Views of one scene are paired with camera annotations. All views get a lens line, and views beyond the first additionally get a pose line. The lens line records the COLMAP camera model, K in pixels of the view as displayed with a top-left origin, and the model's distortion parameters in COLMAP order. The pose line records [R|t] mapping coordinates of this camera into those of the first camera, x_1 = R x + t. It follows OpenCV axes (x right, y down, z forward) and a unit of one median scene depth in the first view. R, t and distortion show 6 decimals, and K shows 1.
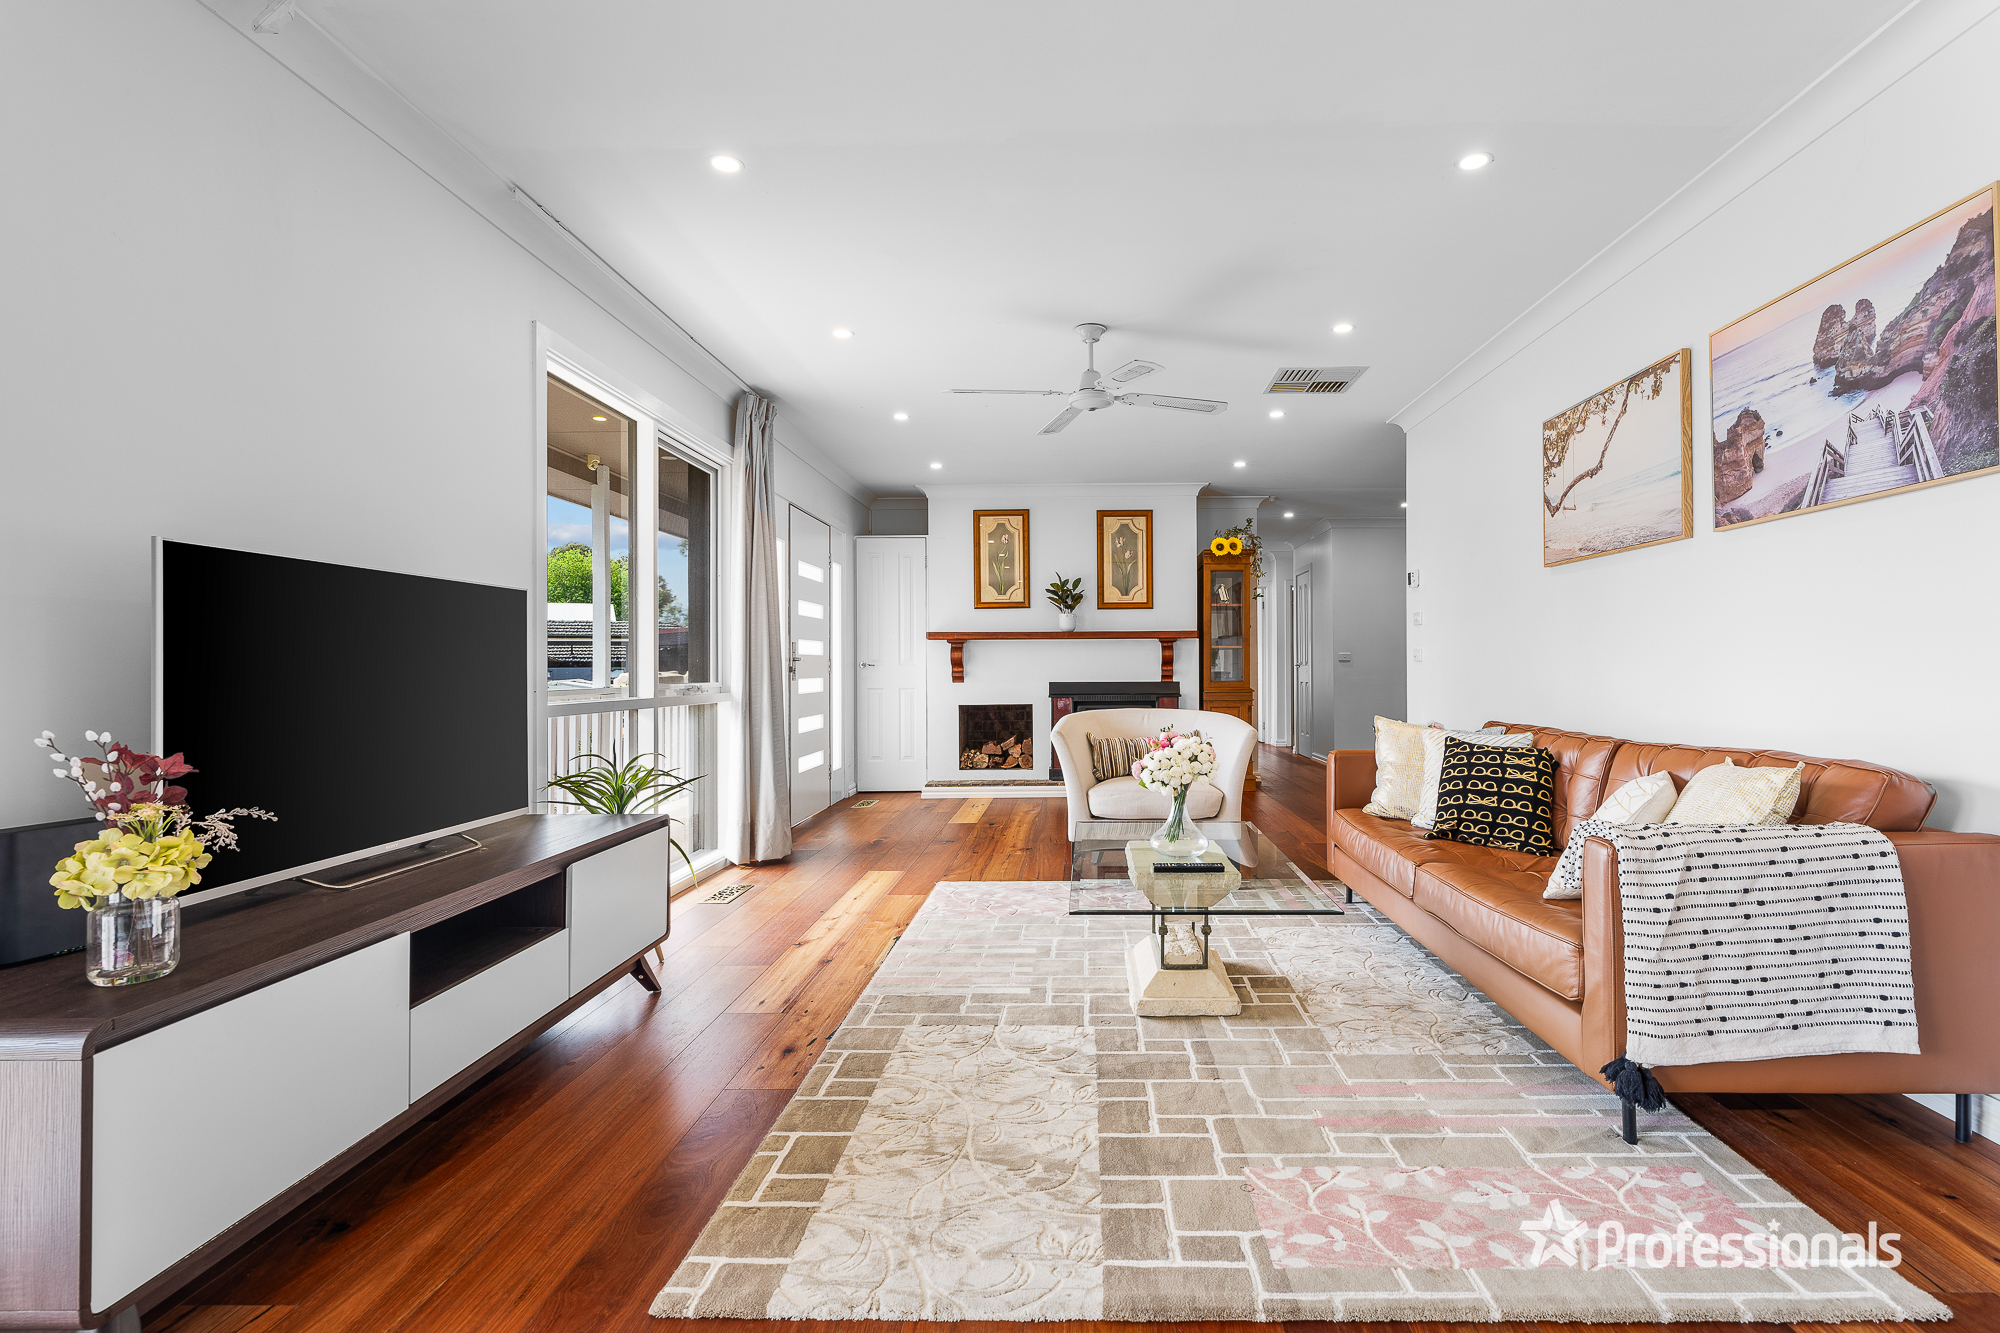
lens RADIAL K [[911.5, 0, 1008.7], [0, 911.5, 659.1], [0, 0, 1]] dist [0.001302, 0.000042]
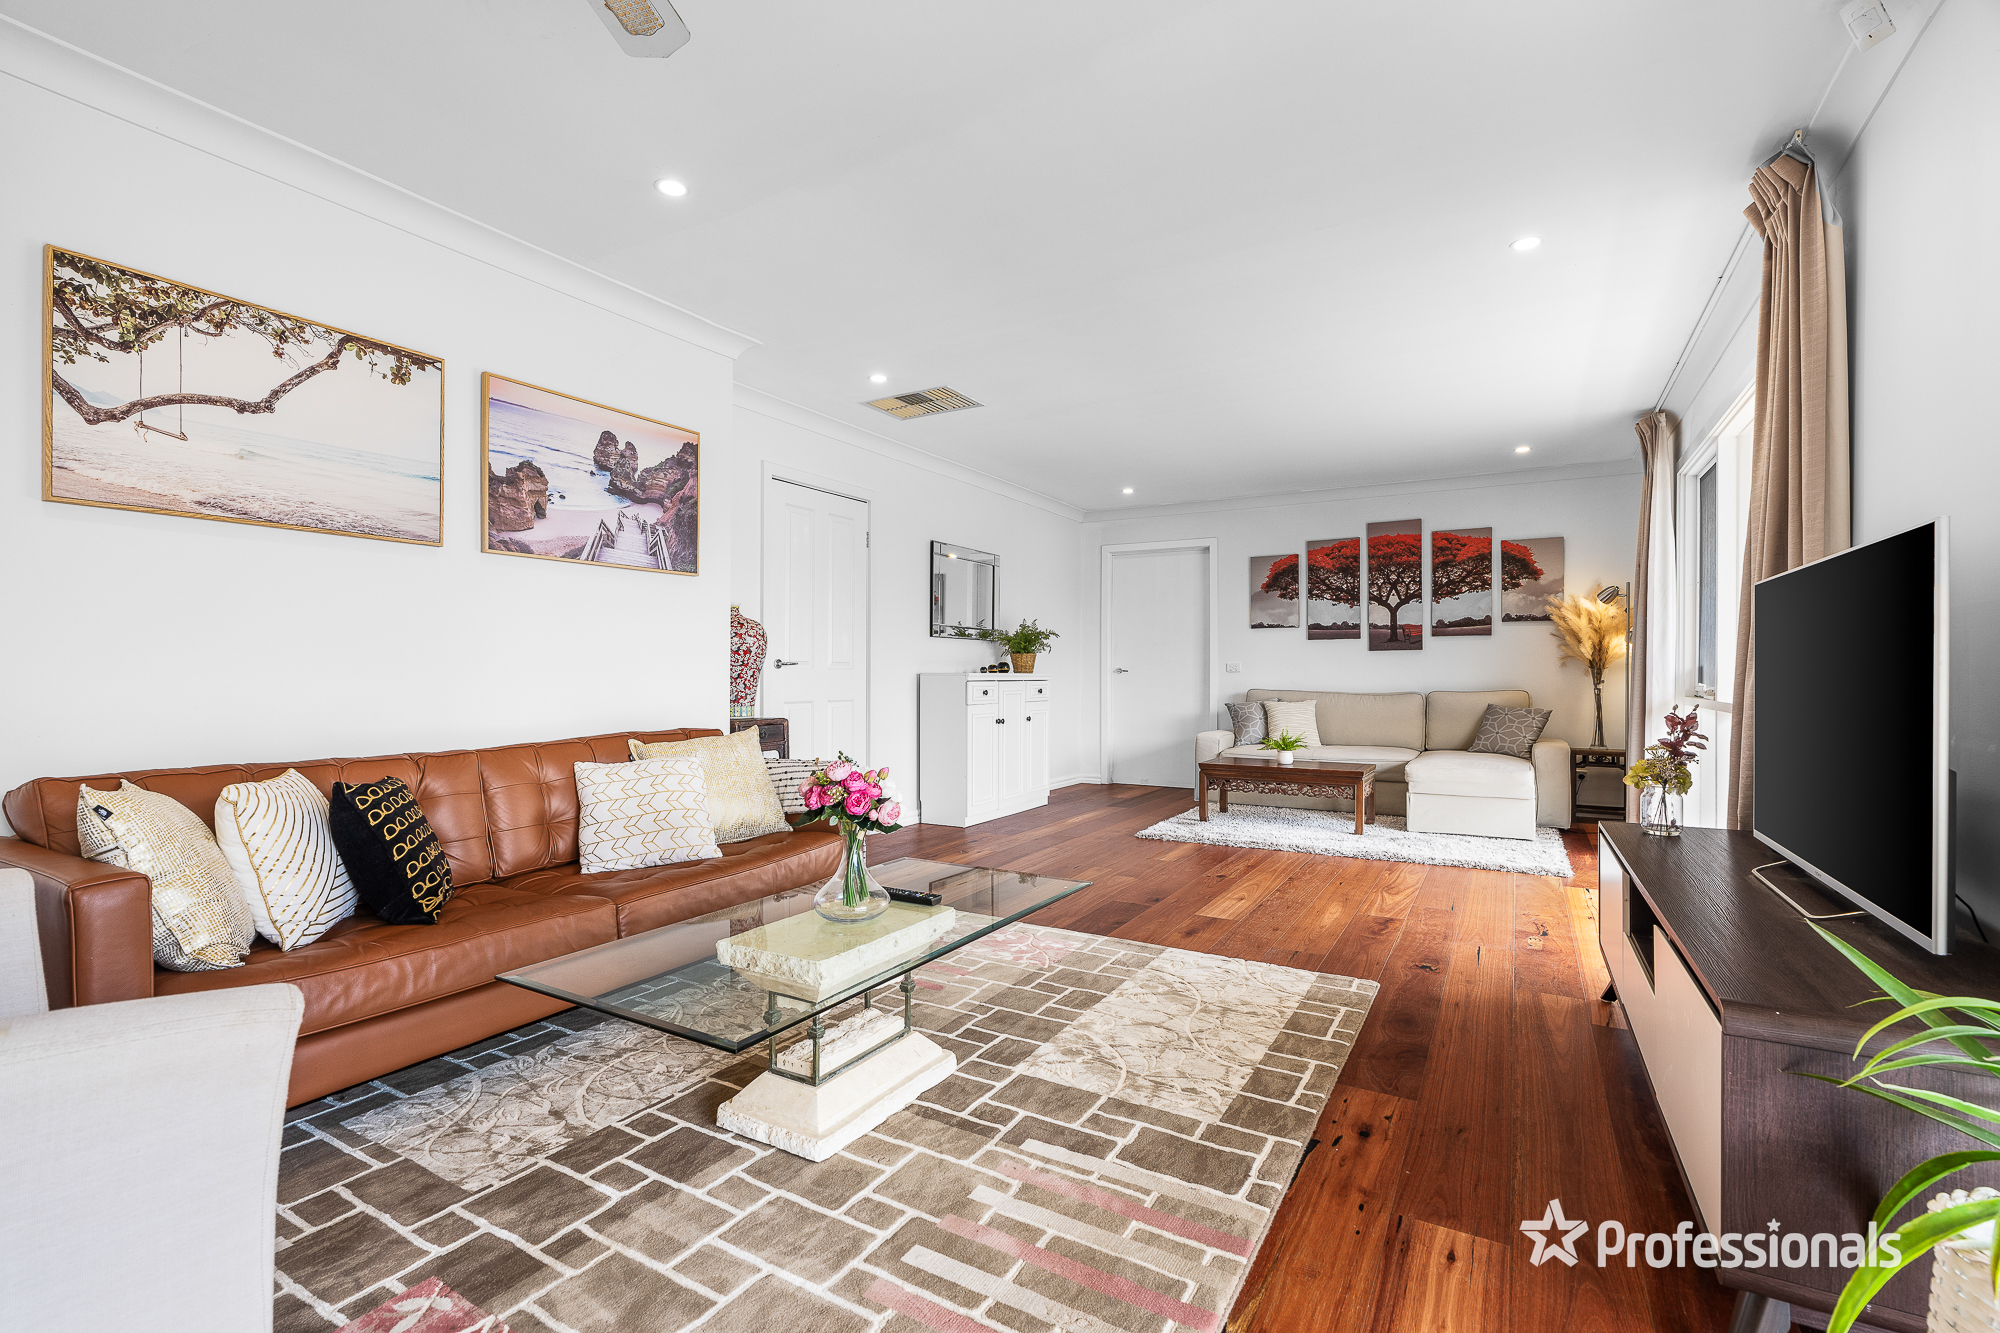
lens RADIAL K [[911.5, 0, 1009.6], [0, 911.5, 675.5], [0, 0, 1]] dist [0.001302, 0.000042]
pose [[-0.900962, -0.003767, 0.433883, -0.301045], [-0.005918, 0.999976, -0.003609, 0.011869], [-0.433859, -0.005819, -0.900962, 1.840873]]
